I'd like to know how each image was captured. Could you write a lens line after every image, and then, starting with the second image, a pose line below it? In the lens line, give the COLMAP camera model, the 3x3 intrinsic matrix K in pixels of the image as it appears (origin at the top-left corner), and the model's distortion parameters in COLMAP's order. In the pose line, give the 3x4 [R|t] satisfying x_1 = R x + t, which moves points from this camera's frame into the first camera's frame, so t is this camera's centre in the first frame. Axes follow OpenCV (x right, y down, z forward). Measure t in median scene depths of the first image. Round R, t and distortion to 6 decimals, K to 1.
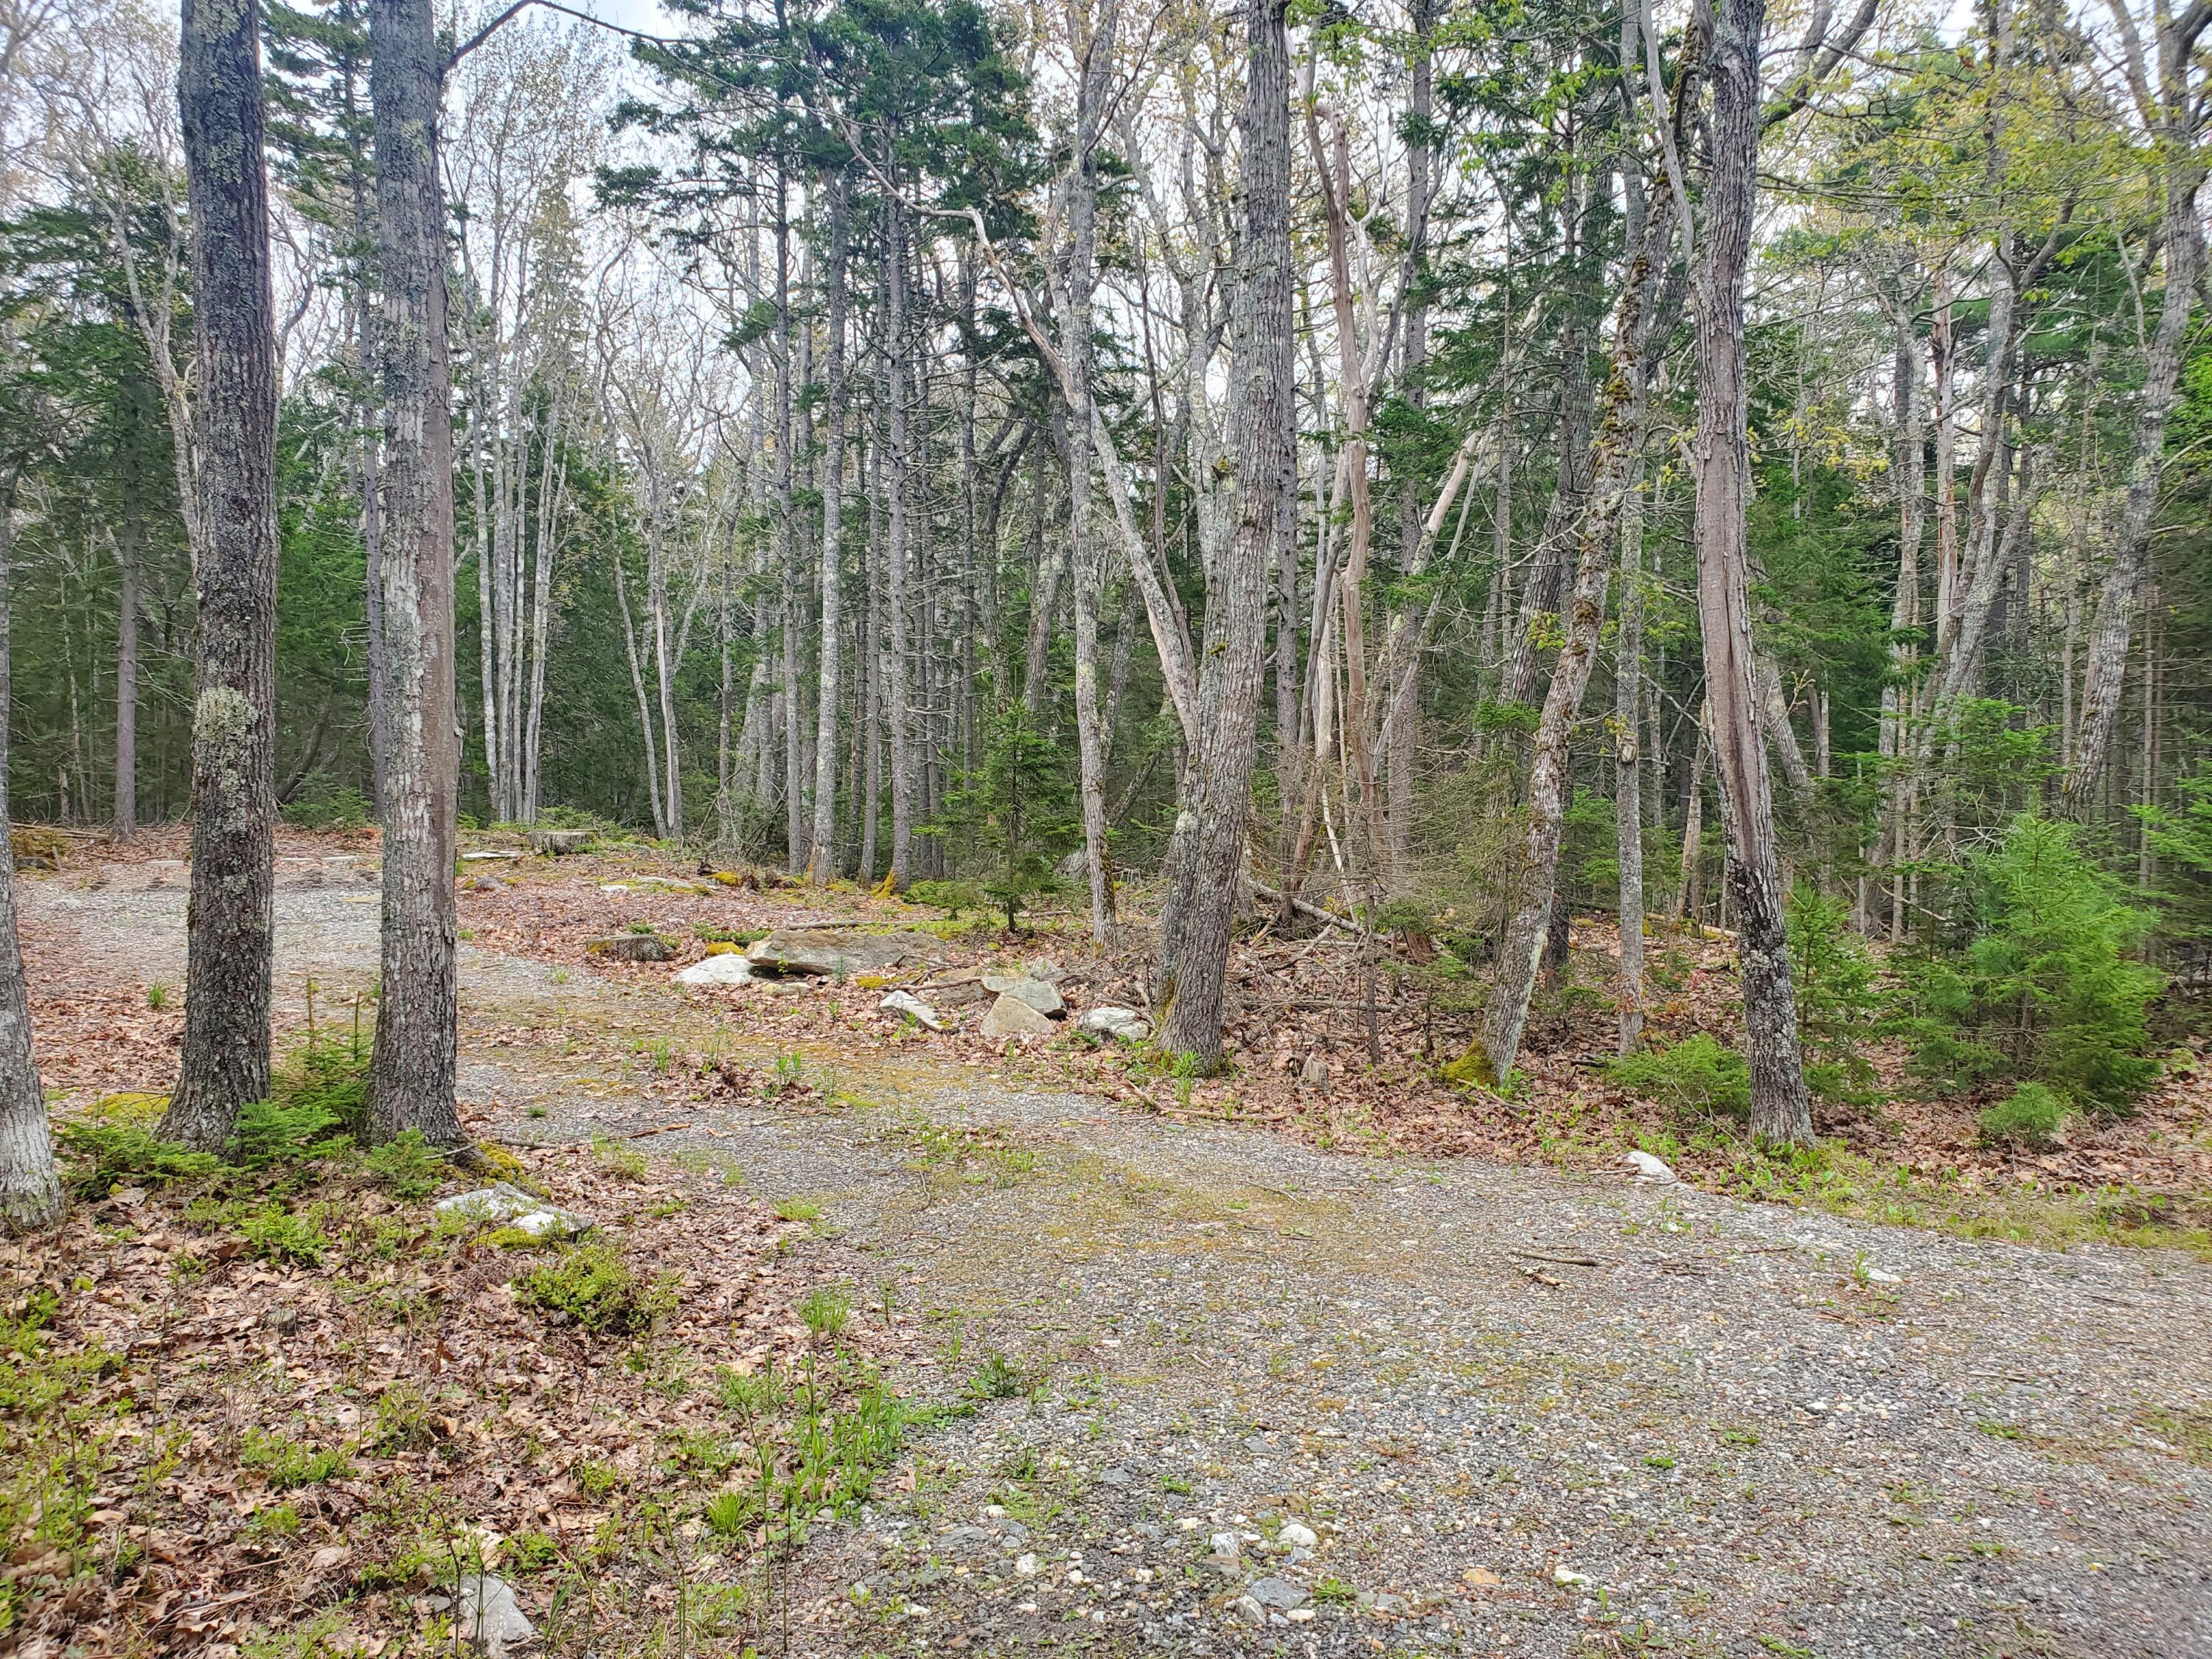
lens RADIAL K [[1672.4, 0, 1115.8], [0, 1672.4, 830.0], [0, 0, 1]] dist [0.011002, 0.005512]
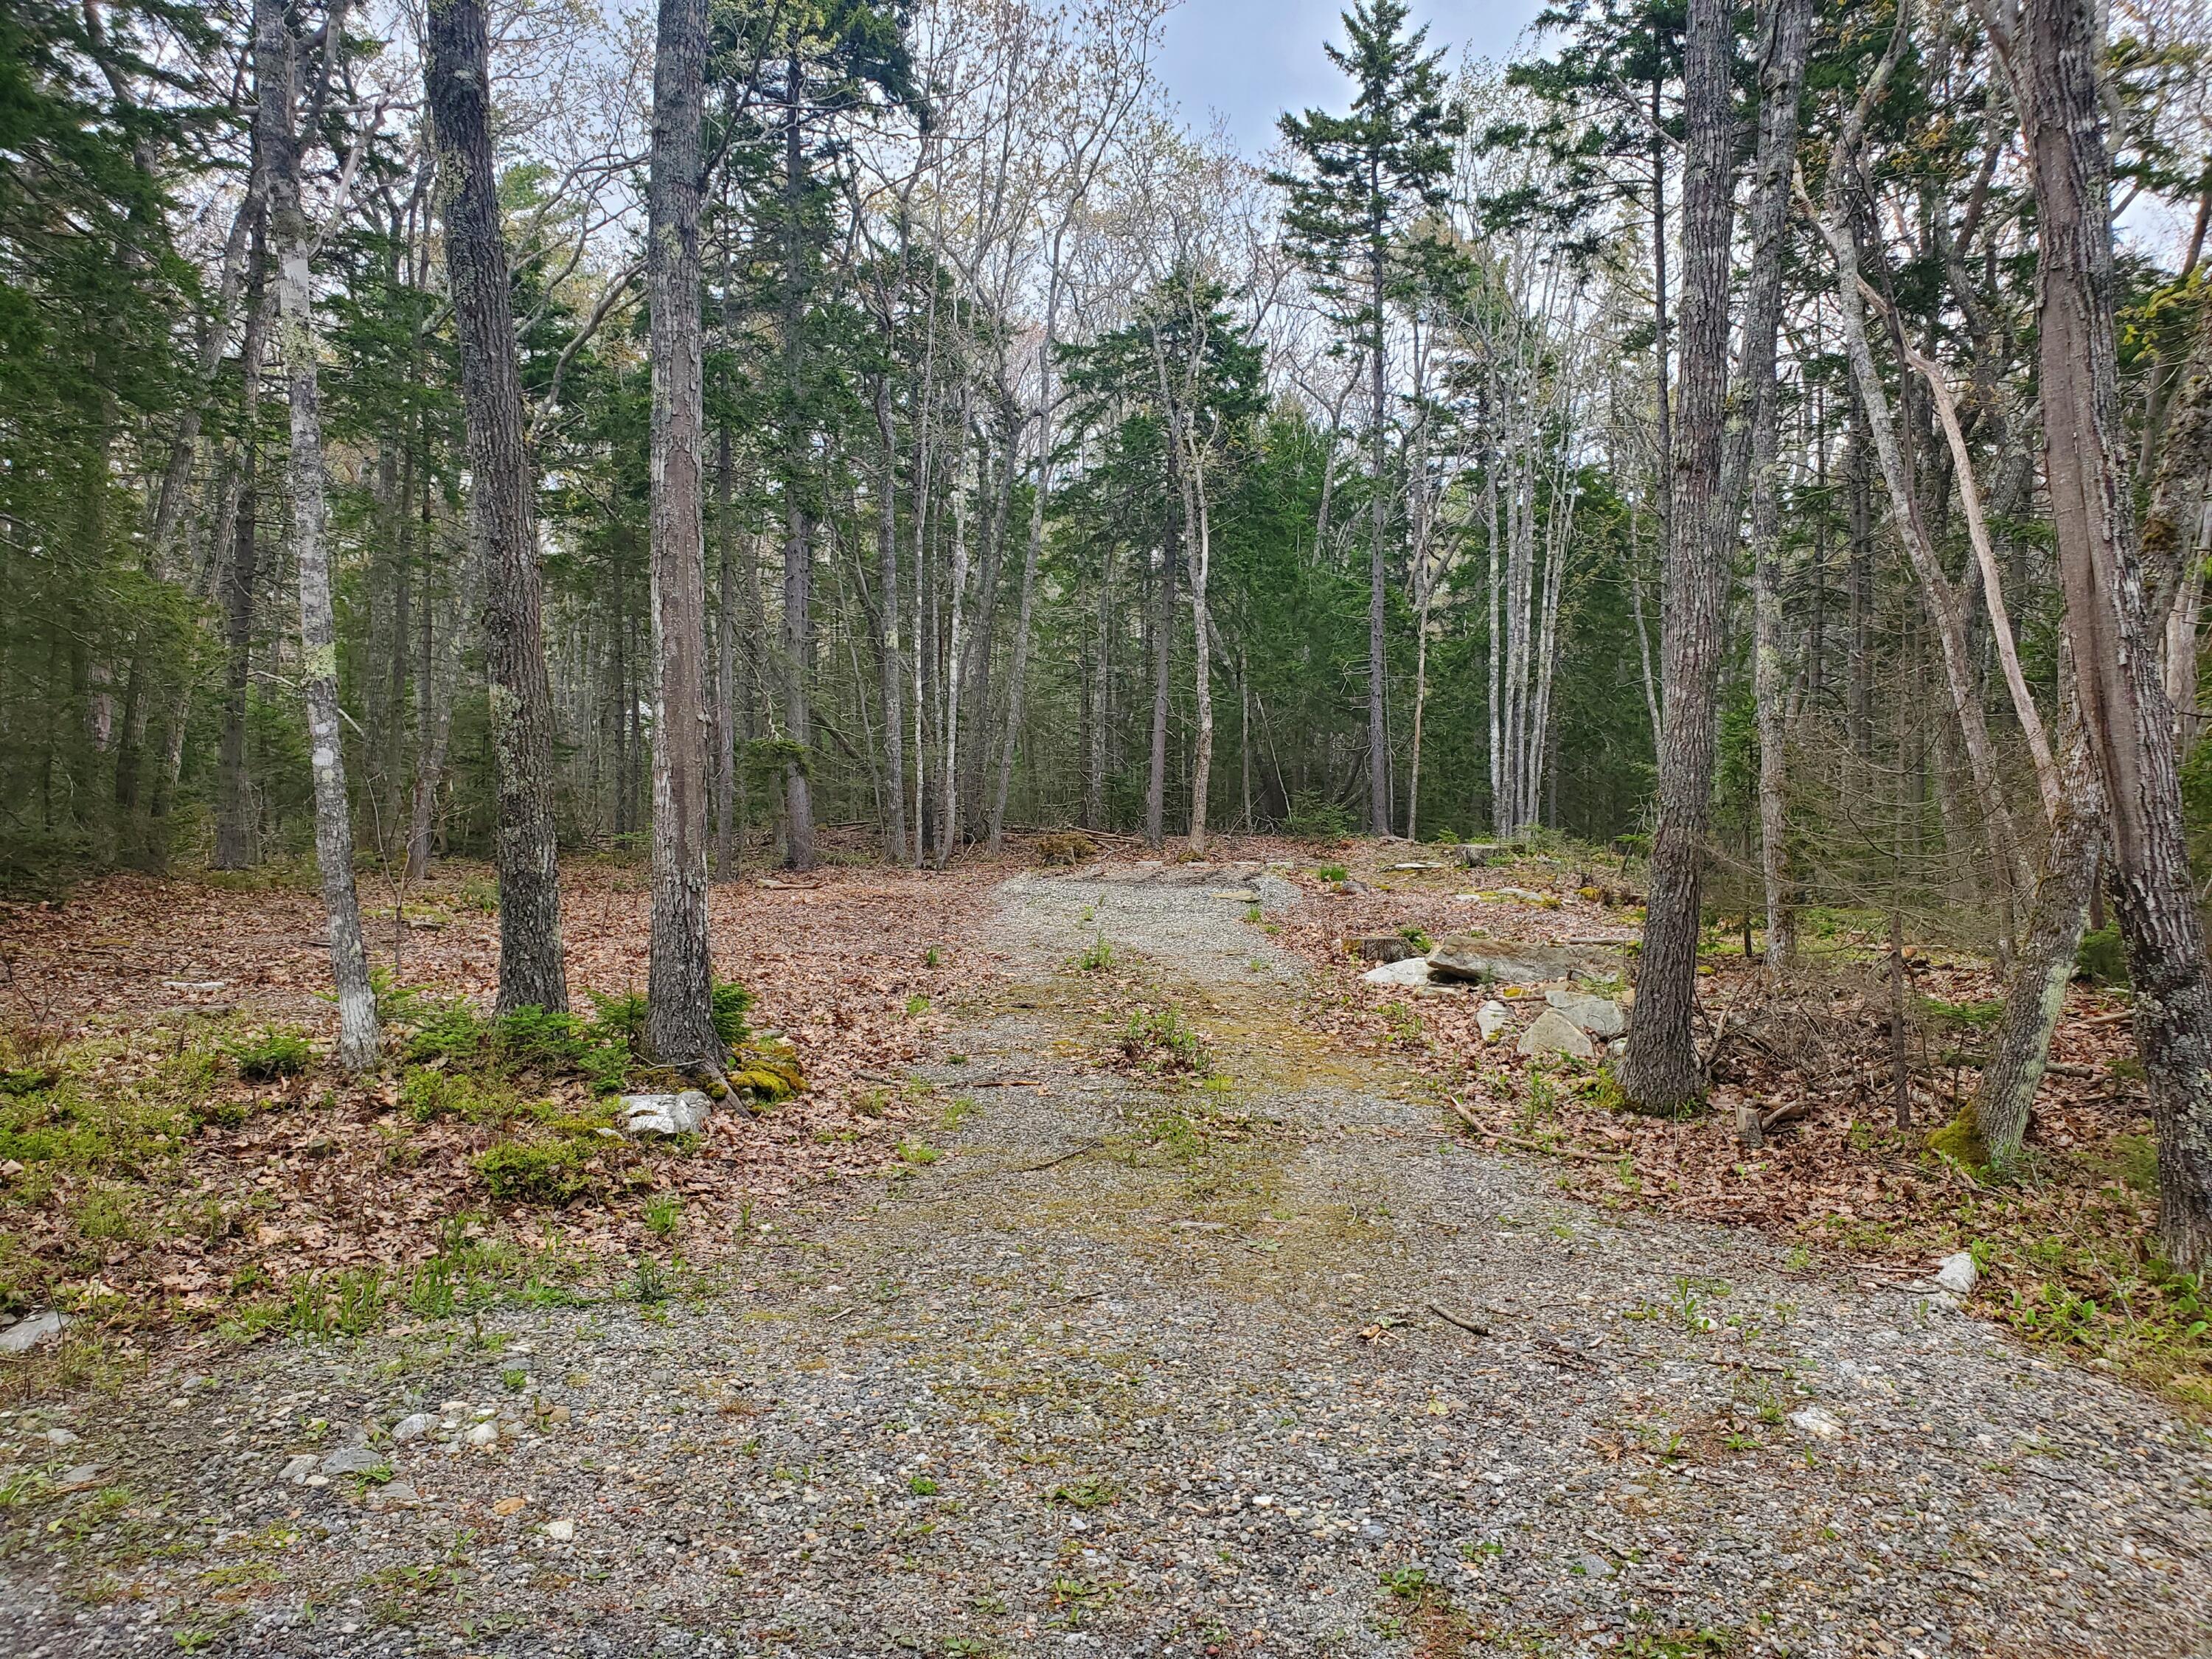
lens RADIAL K [[1672.4, 0, 1115.3], [0, 1672.4, 826.9], [0, 0, 1]] dist [0.011002, 0.005512]
pose [[0.794657, 0.013696, -0.606905, 0.136390], [-0.024459, 0.999656, -0.009466, 0.005815], [0.606566, 0.022366, 0.794718, 0.051910]]
